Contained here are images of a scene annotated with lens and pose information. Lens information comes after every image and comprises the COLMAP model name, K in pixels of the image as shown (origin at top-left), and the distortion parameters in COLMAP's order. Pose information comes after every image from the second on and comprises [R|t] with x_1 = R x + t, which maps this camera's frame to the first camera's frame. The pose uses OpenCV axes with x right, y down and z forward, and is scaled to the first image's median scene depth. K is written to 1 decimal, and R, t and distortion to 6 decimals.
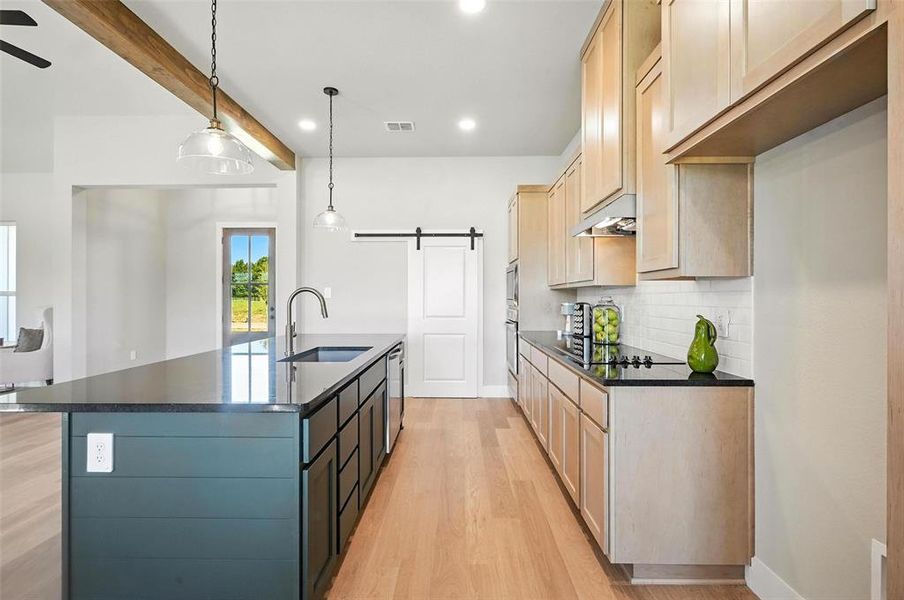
lens RADIAL K [[436.2, 0, 452.2], [0, 436.2, 297.4], [0, 0, 1]] dist [-0.001036, -0.000104]
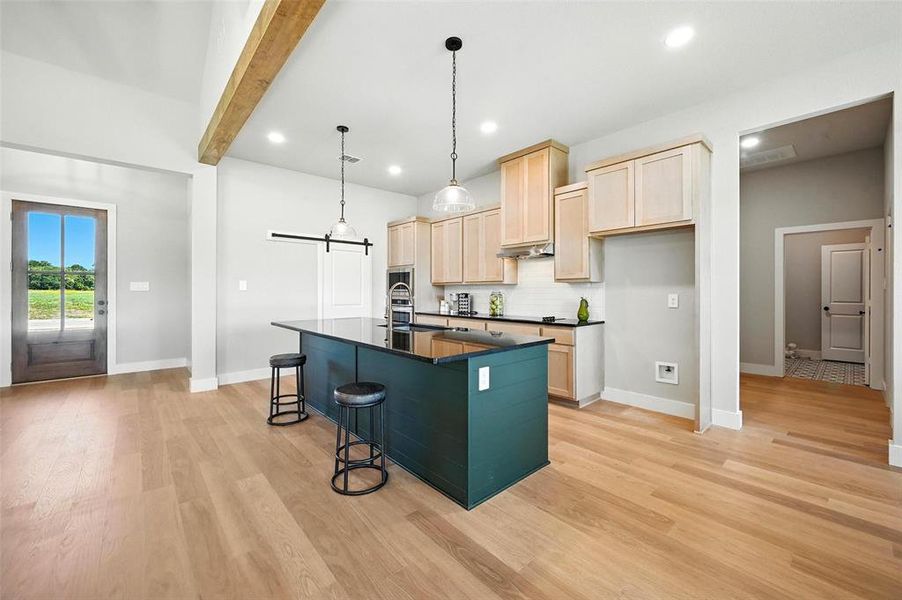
lens RADIAL K [[355.2, 0, 447.3], [0, 355.2, 291.2], [0, 0, 1]] dist [0.000206, -0.000066]
pose [[0.738166, 0.000982, 0.674618, -0.511551], [-0.001708, 0.999998, 0.000413, 0.002508], [-0.674617, -0.001457, 0.738167, 0.014073]]
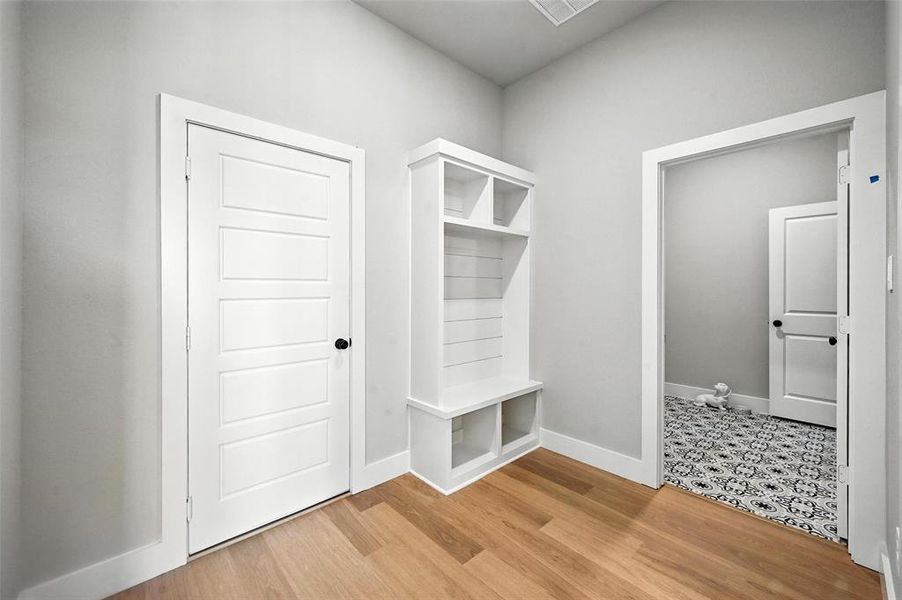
lens RADIAL K [[358.0, 0, 449.8], [0, 358.0, 296.2], [0, 0, 1]] dist [-0.000461, 0.000152]
pose [[0.729231, -0.004541, 0.684253, 0.313346], [0.001763, 0.999987, 0.004758, 0.004626], [-0.684265, -0.002264, 0.729230, -0.030300]]
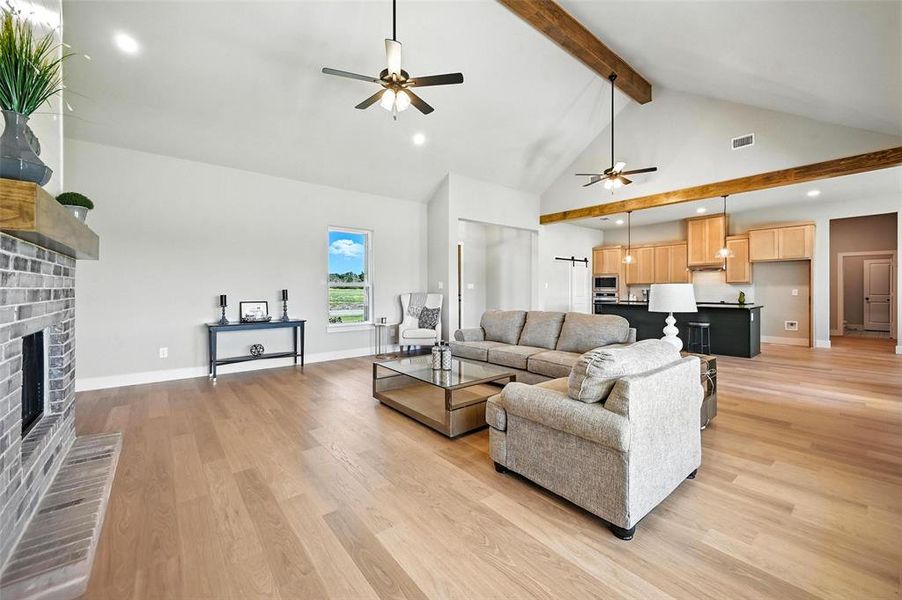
lens RADIAL K [[355.2, 0, 447.3], [0, 355.2, 291.2], [0, 0, 1]] dist [0.000206, -0.000066]
pose [[0.765665, -0.002393, 0.643236, -1.736657], [0.000149, 0.999994, 0.003544, 0.010452], [-0.643240, -0.002618, 0.765660, 0.024513]]
